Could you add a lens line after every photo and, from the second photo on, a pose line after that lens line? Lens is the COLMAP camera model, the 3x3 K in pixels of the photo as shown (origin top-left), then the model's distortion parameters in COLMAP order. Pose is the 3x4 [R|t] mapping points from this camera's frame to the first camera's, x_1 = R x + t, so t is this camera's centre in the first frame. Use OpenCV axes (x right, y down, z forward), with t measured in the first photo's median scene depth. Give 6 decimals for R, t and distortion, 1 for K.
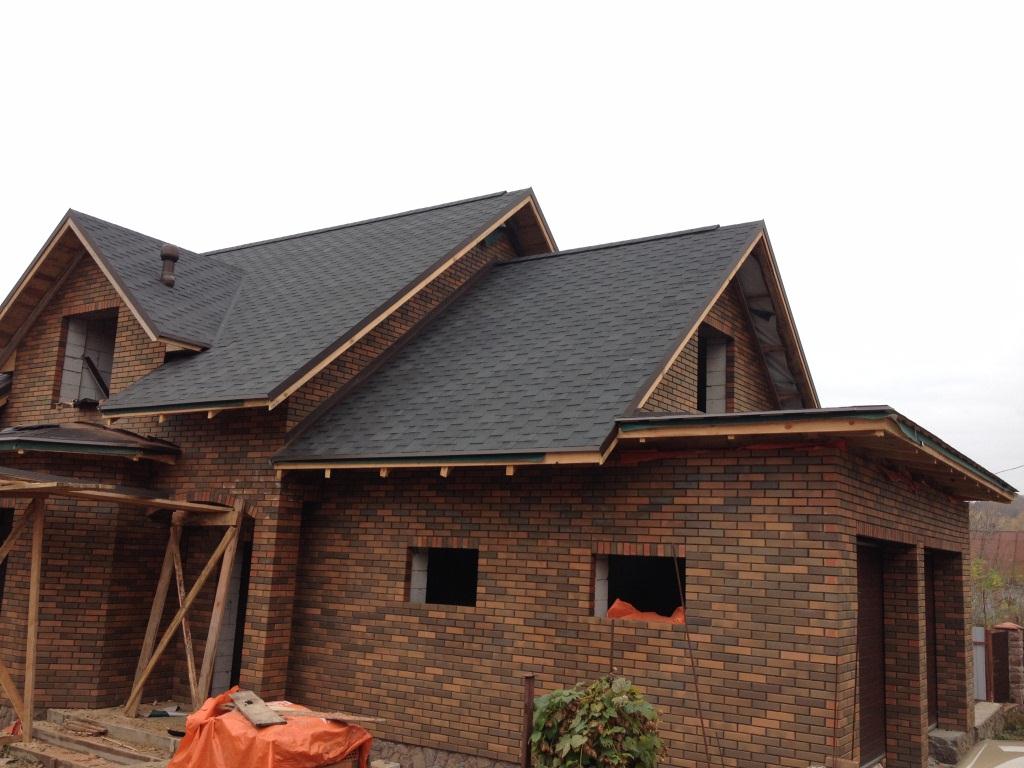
lens RADIAL K [[950.3, 0, 518.8], [0, 950.3, 386.4], [0, 0, 1]] dist [0.139327, -0.279840]
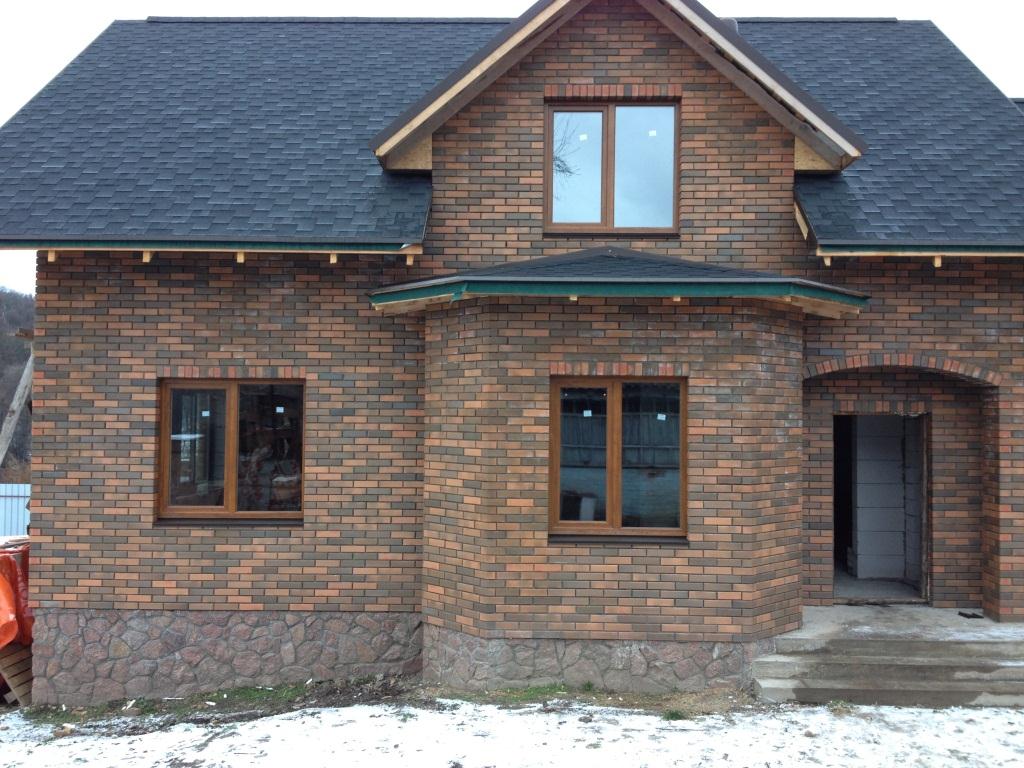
lens RADIAL K [[957.2, 0, 514.9], [0, 957.2, 387.8], [0, 0, 1]] dist [0.136122, -0.289493]
pose [[0.843255, -0.021007, 0.537103, -1.140593], [-0.065873, 0.987665, 0.142051, 0.047328], [-0.533462, -0.155165, 0.831469, 0.536097]]
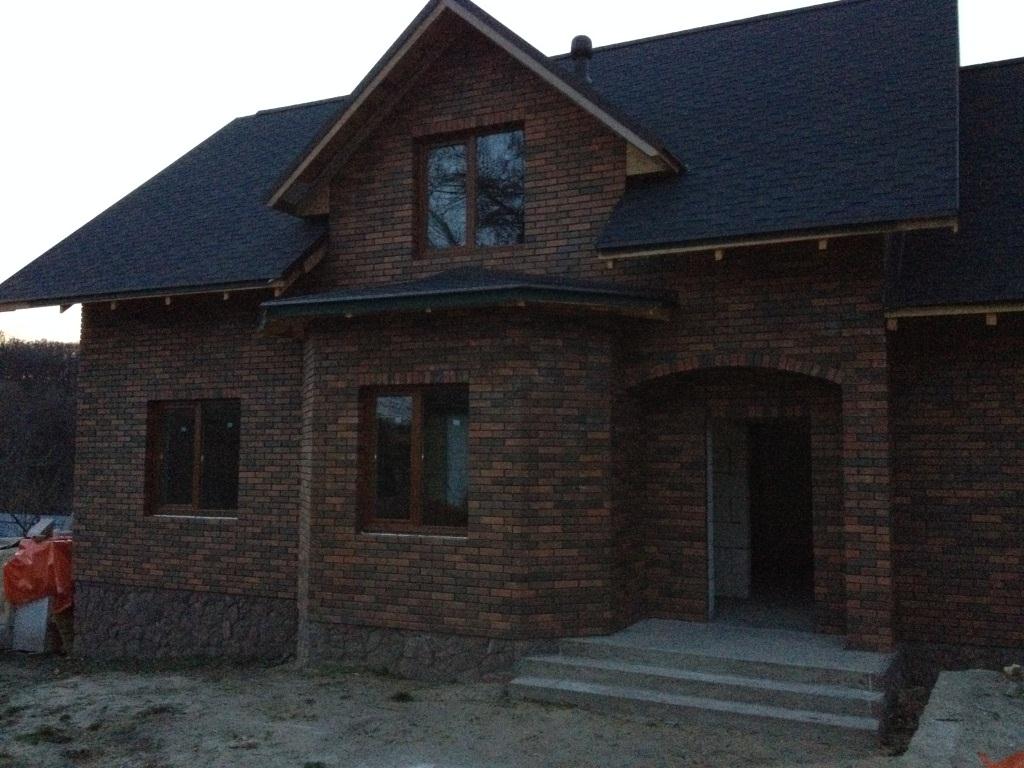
lens RADIAL K [[957.2, 0, 514.9], [0, 957.2, 387.8], [0, 0, 1]] dist [0.136122, -0.289493]
pose [[0.990031, -0.028452, 0.137945, -0.664618], [0.013341, 0.993924, 0.109260, 0.054836], [-0.140215, -0.106330, 0.984395, 0.288266]]
